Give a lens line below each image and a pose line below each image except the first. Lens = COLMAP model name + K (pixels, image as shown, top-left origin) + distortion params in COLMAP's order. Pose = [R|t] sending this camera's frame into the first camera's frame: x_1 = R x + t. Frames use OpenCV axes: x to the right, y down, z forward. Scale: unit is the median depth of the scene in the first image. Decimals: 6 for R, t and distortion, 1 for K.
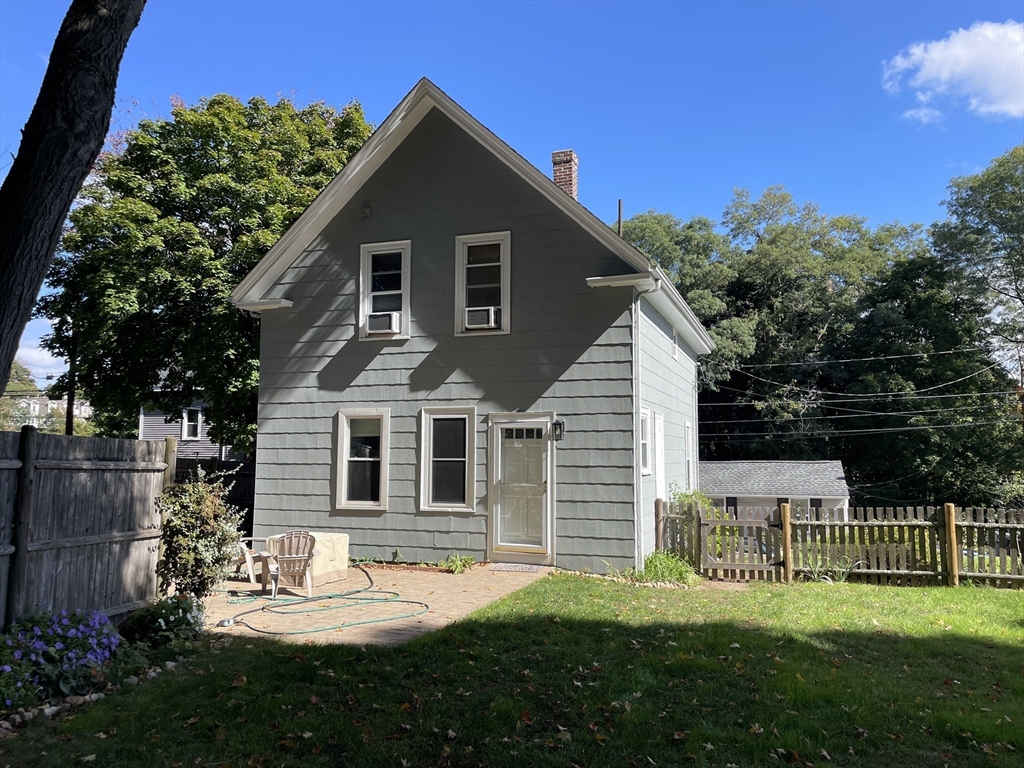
lens RADIAL K [[778.5, 0, 519.1], [0, 778.5, 382.1], [0, 0, 1]] dist [0.077691, -0.109904]
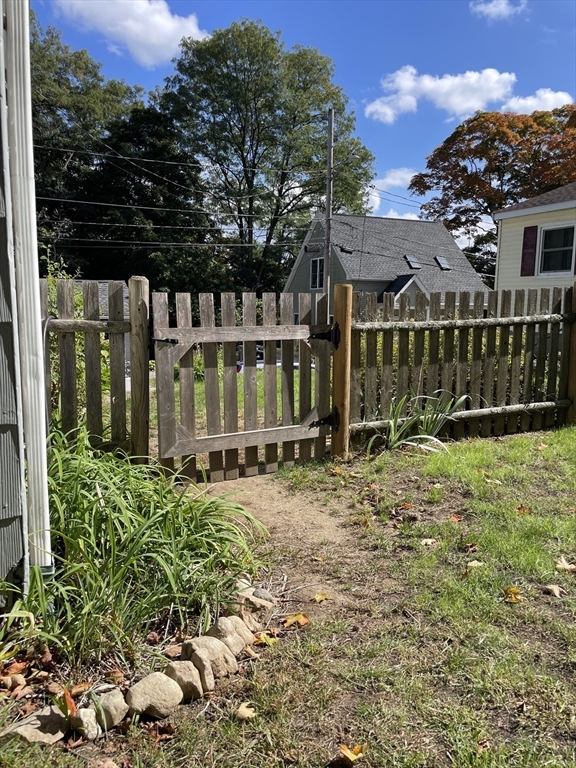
lens RADIAL K [[585.2, 0, 288.0], [0, 585.2, 384.0], [0, 0, 1]] dist [0.081807, -0.113642]
pose [[0.712411, -0.092784, 0.695601, 0.087050], [-0.070828, 0.976653, 0.202812, 0.144077], [-0.698179, -0.193754, 0.689207, 0.782210]]
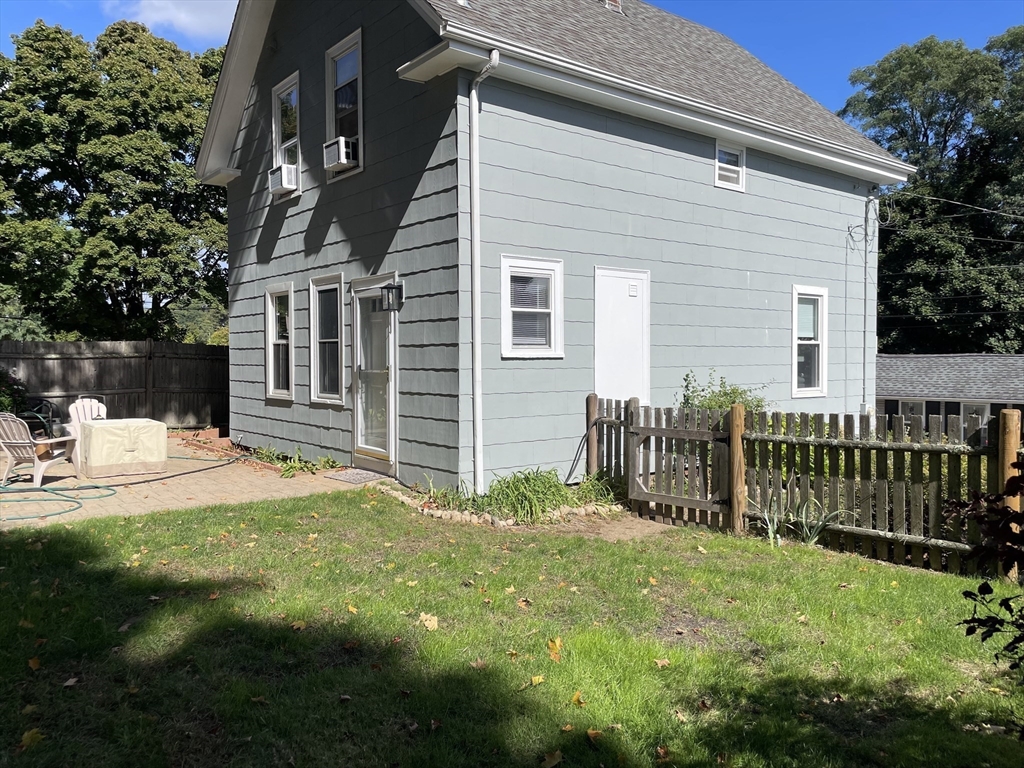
lens RADIAL K [[780.3, 0, 512.0], [0, 780.3, 384.0], [0, 0, 1]] dist [0.081807, -0.113642]
pose [[0.844756, 0.013170, -0.534990, 0.507980], [0.053562, 0.992597, 0.109010, 0.065578], [0.532465, -0.120742, 0.837796, 0.411557]]
